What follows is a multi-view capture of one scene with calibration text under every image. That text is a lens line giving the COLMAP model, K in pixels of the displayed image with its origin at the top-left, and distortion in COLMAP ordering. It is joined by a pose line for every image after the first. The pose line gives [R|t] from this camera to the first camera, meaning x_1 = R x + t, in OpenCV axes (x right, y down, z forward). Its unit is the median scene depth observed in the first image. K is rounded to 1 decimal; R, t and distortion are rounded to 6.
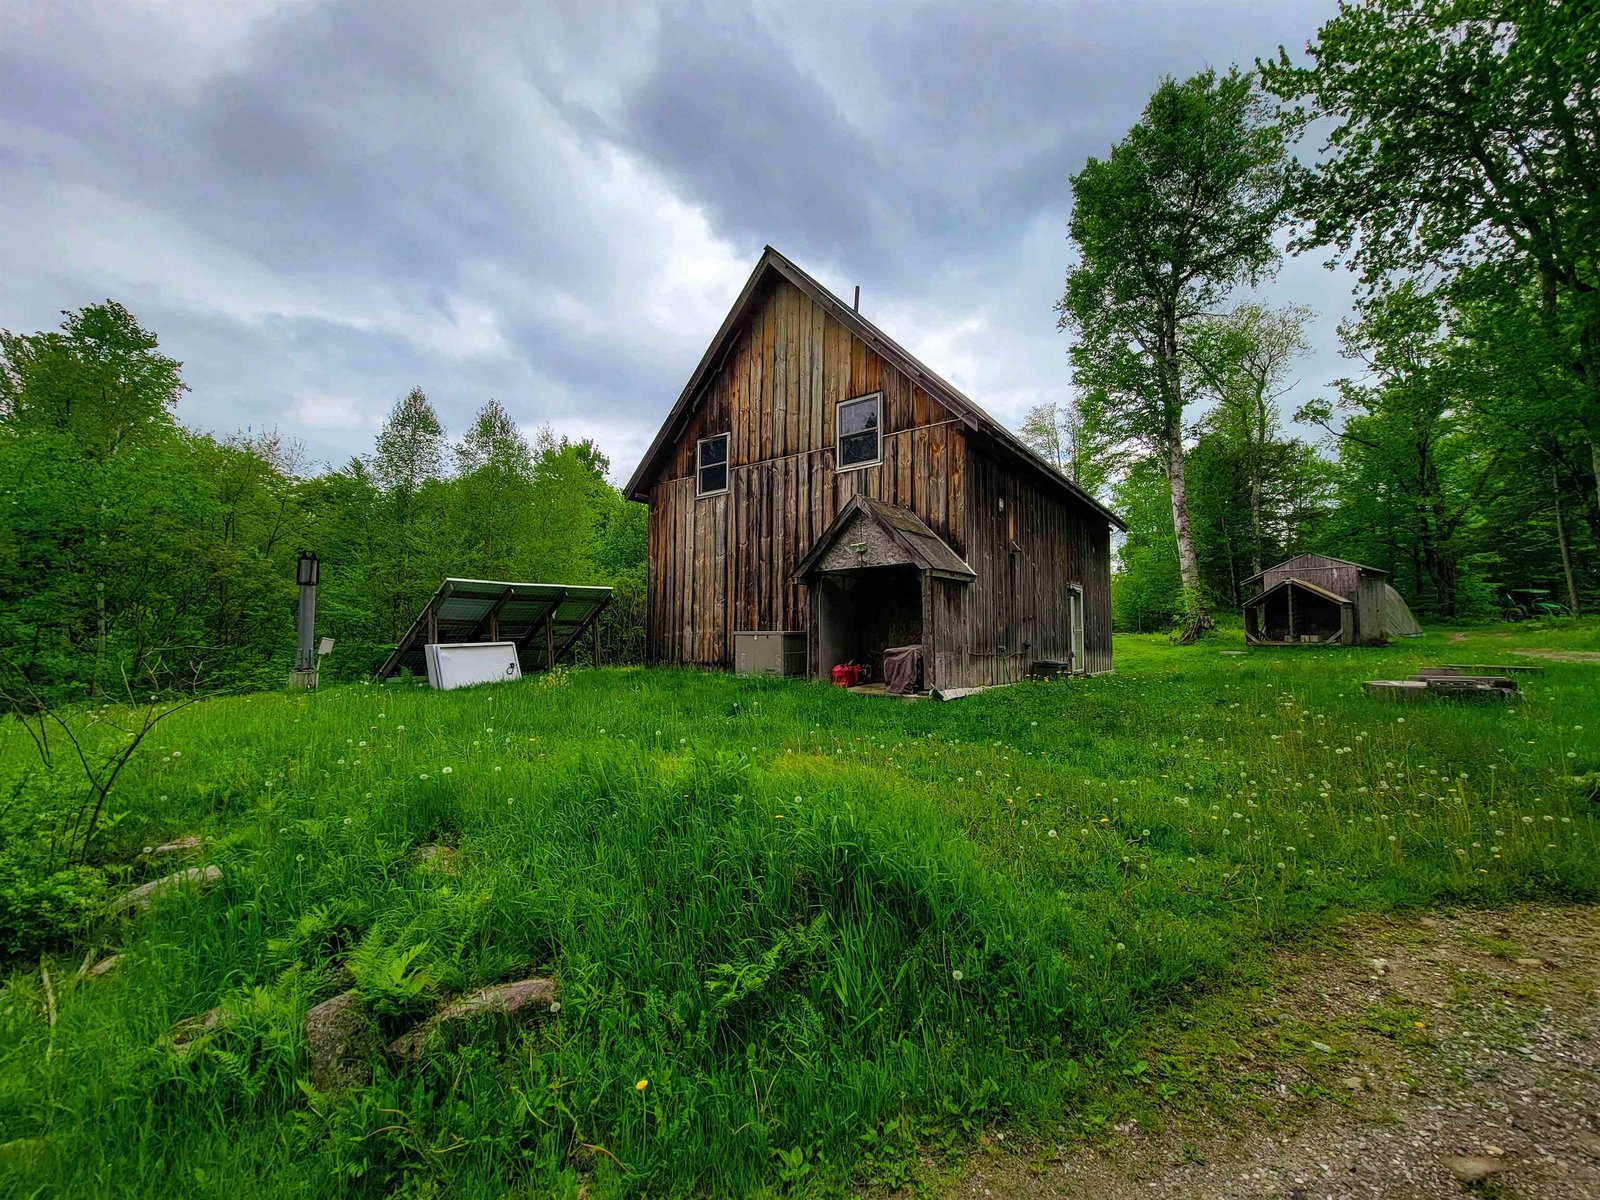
lens RADIAL K [[645.4, 0, 800.7], [0, 645.4, 604.2], [0, 0, 1]] dist [-0.003205, -0.000153]
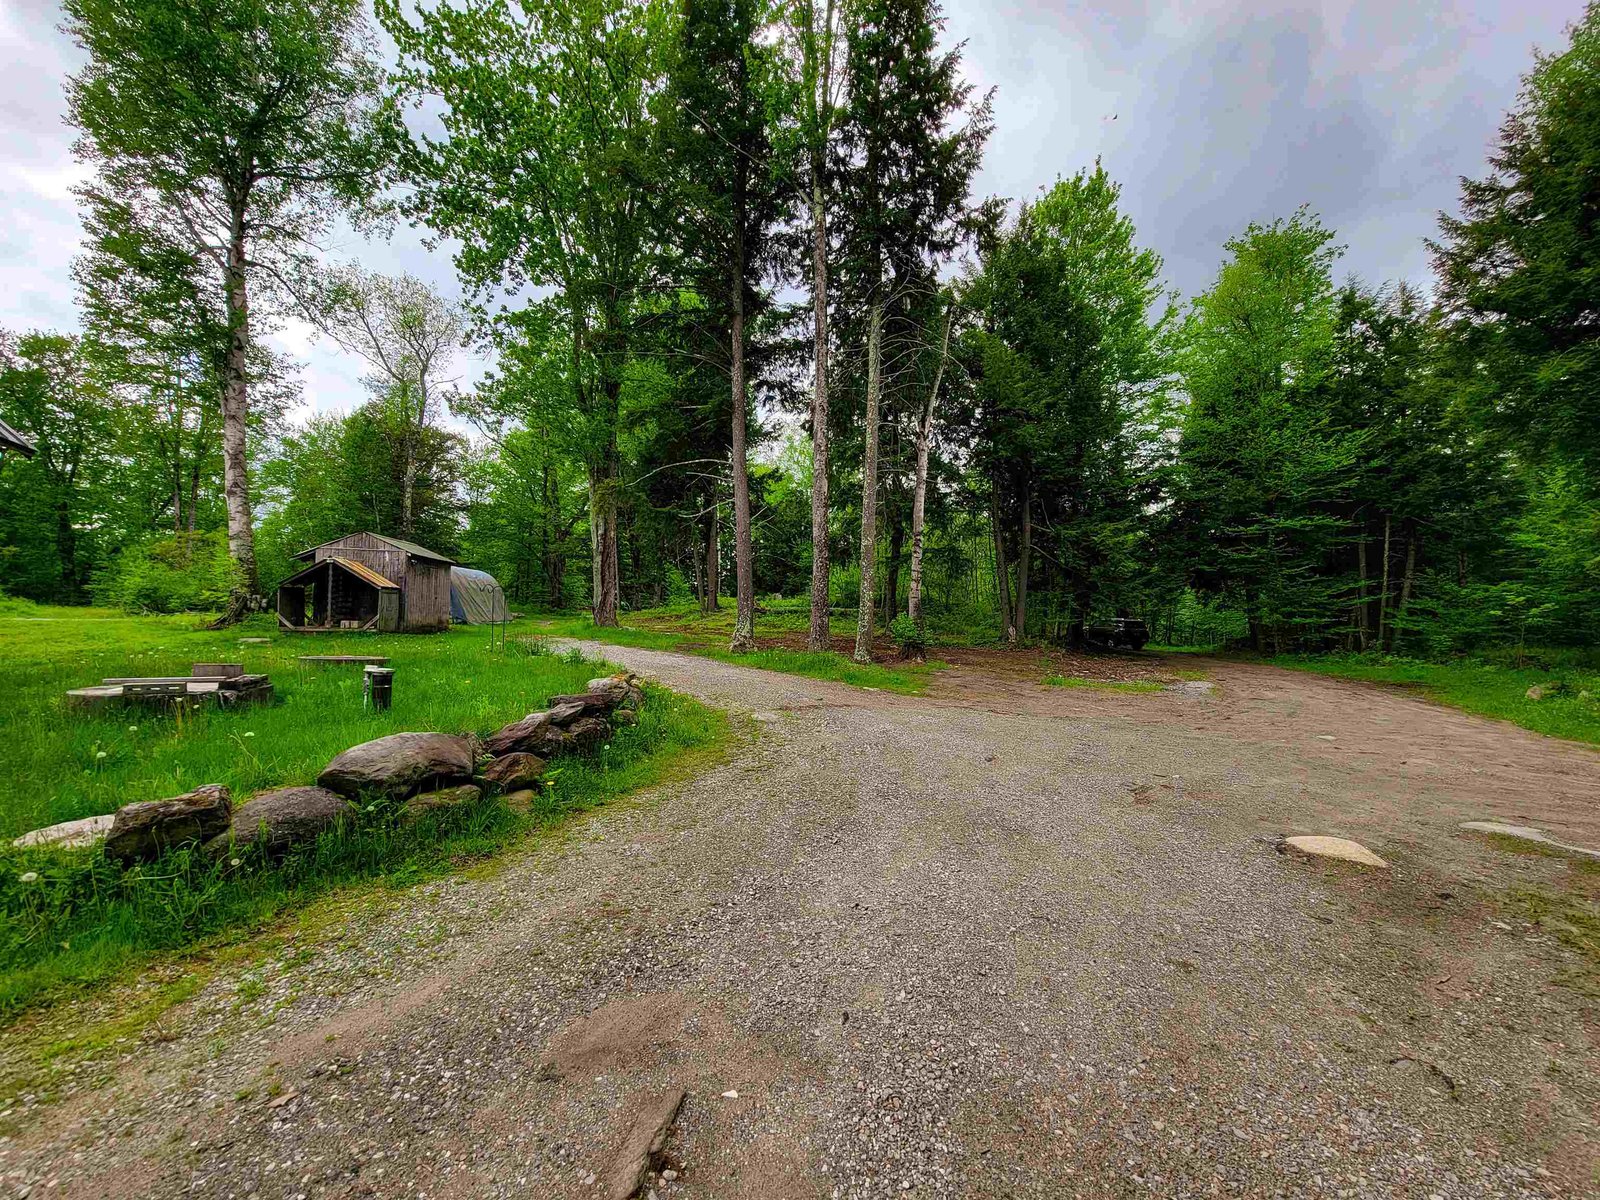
lens RADIAL K [[645.4, 0, 802.0], [0, 645.4, 597.4], [0, 0, 1]] dist [-0.003205, -0.000153]
pose [[0.483243, 0.049245, 0.874100, 0.273076], [-0.062057, 0.997832, -0.021908, -0.004303], [-0.873284, -0.043657, 0.485252, -0.000009]]
